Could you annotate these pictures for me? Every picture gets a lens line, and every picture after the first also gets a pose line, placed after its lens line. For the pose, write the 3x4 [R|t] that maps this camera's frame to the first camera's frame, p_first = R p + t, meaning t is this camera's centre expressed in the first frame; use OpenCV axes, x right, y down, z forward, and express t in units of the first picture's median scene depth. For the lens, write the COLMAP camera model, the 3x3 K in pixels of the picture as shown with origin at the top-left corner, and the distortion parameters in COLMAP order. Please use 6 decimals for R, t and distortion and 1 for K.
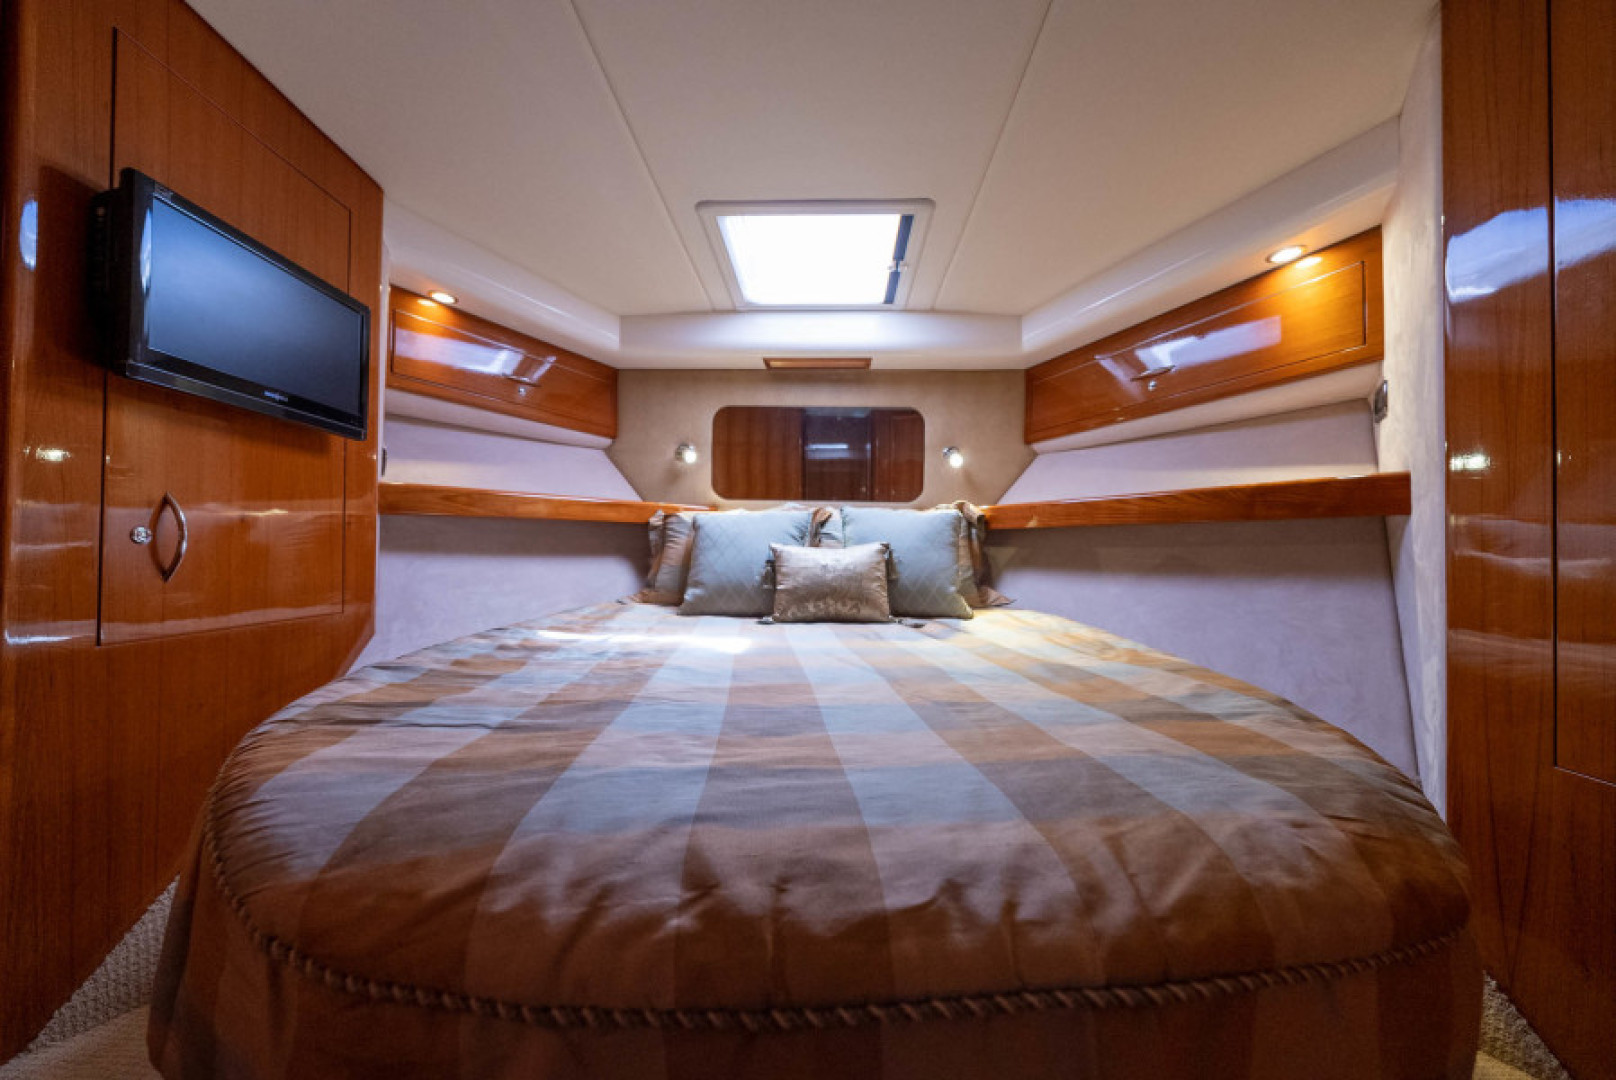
lens RADIAL K [[554.8, 0, 808.0], [0, 554.8, 540.0], [0, 0, 1]] dist [-0.000381, 0.000142]
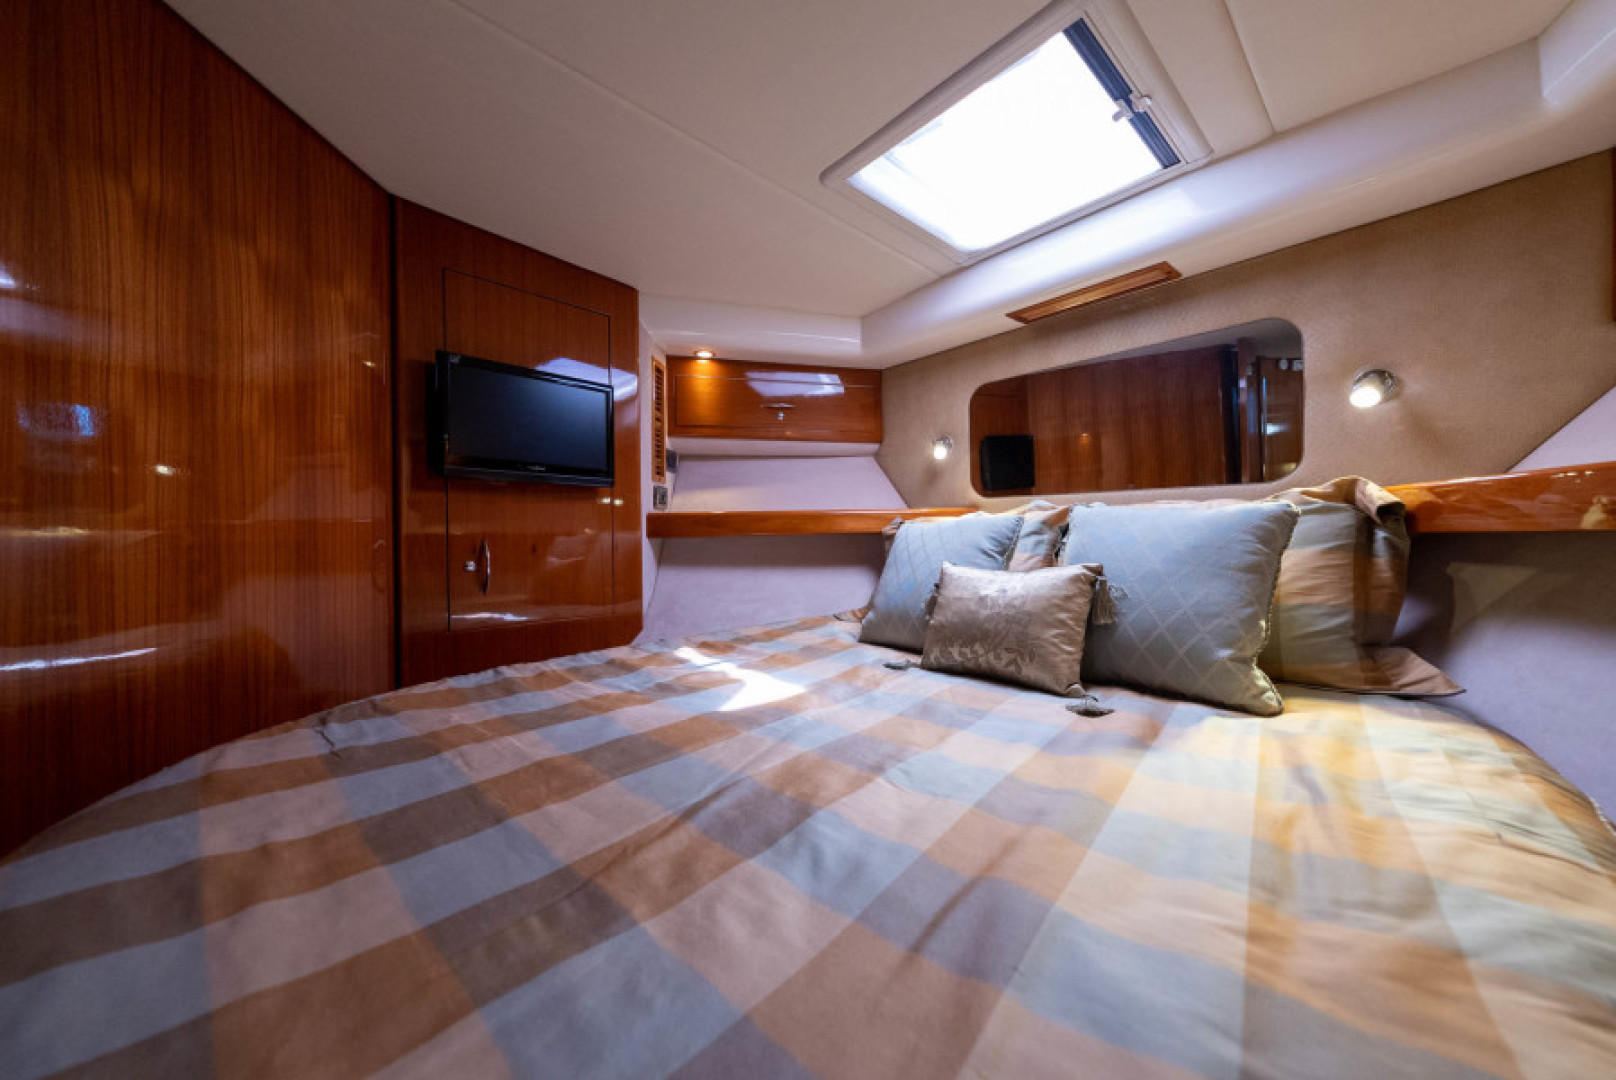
lens RADIAL K [[554.8, 0, 808.0], [0, 554.8, 540.0], [0, 0, 1]] dist [-0.000381, 0.000142]
pose [[0.674200, -0.008491, -0.738500, 0.351958], [0.031707, 0.999345, 0.017456, -0.041335], [0.737868, -0.035185, 0.674027, 0.304383]]
